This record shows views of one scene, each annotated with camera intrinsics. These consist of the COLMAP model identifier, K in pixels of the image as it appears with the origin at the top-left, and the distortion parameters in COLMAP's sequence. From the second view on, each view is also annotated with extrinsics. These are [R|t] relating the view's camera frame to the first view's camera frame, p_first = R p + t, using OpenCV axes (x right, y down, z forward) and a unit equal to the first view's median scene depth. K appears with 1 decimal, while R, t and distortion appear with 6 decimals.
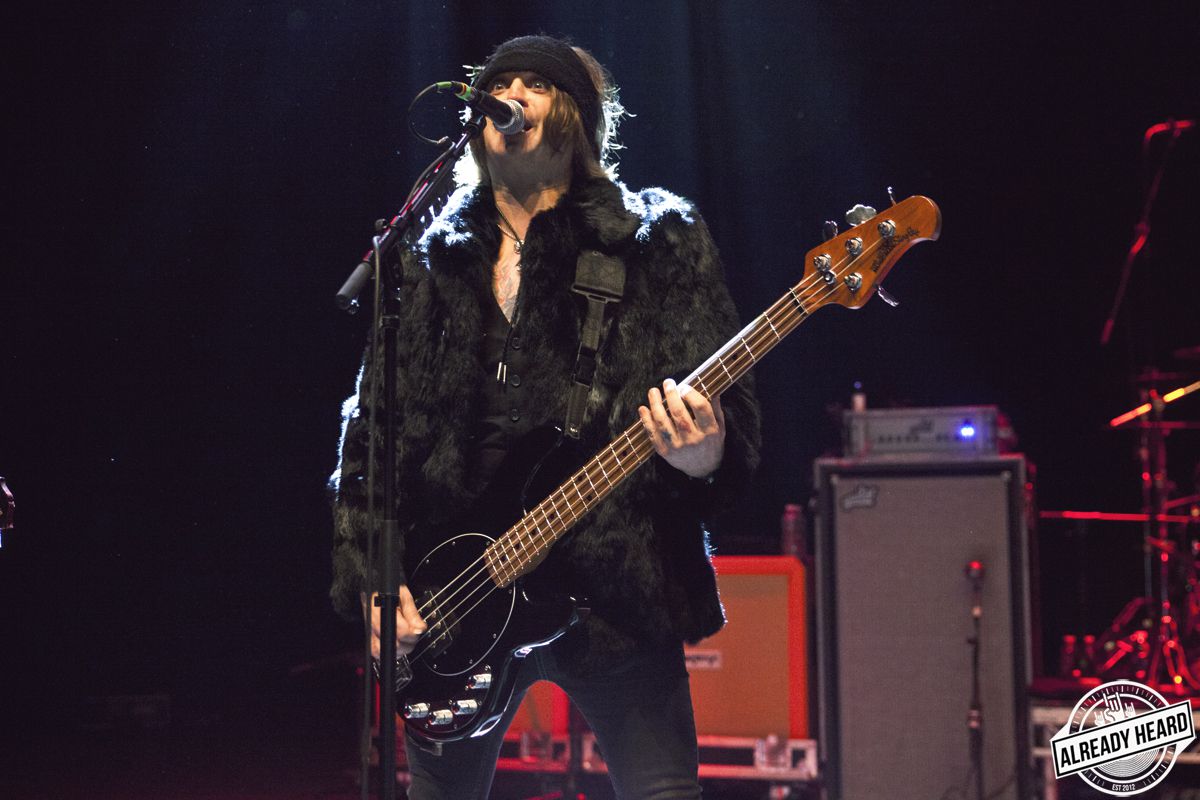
lens RADIAL K [[1664.3, 0, 604.1], [0, 1664.3, 390.0], [0, 0, 1]] dist [0.037185, 0.000000]
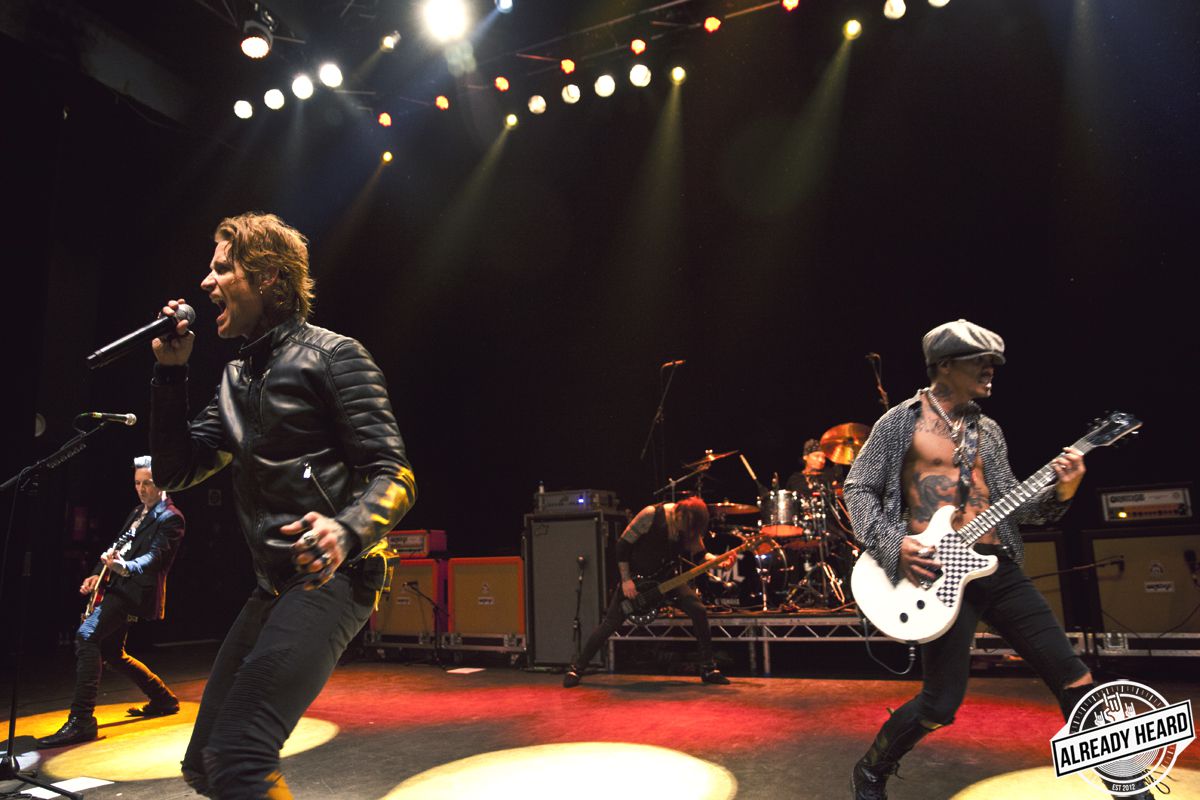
lens RADIAL K [[838.5, 0, 595.9], [0, 838.5, 385.8], [0, 0, 1]] dist [-0.114365, 0.065816]
pose [[0.986881, -0.063429, -0.148467, 0.418763], [0.049796, 0.994344, -0.093806, -0.023348], [0.153577, 0.085182, 0.984458, -0.161973]]
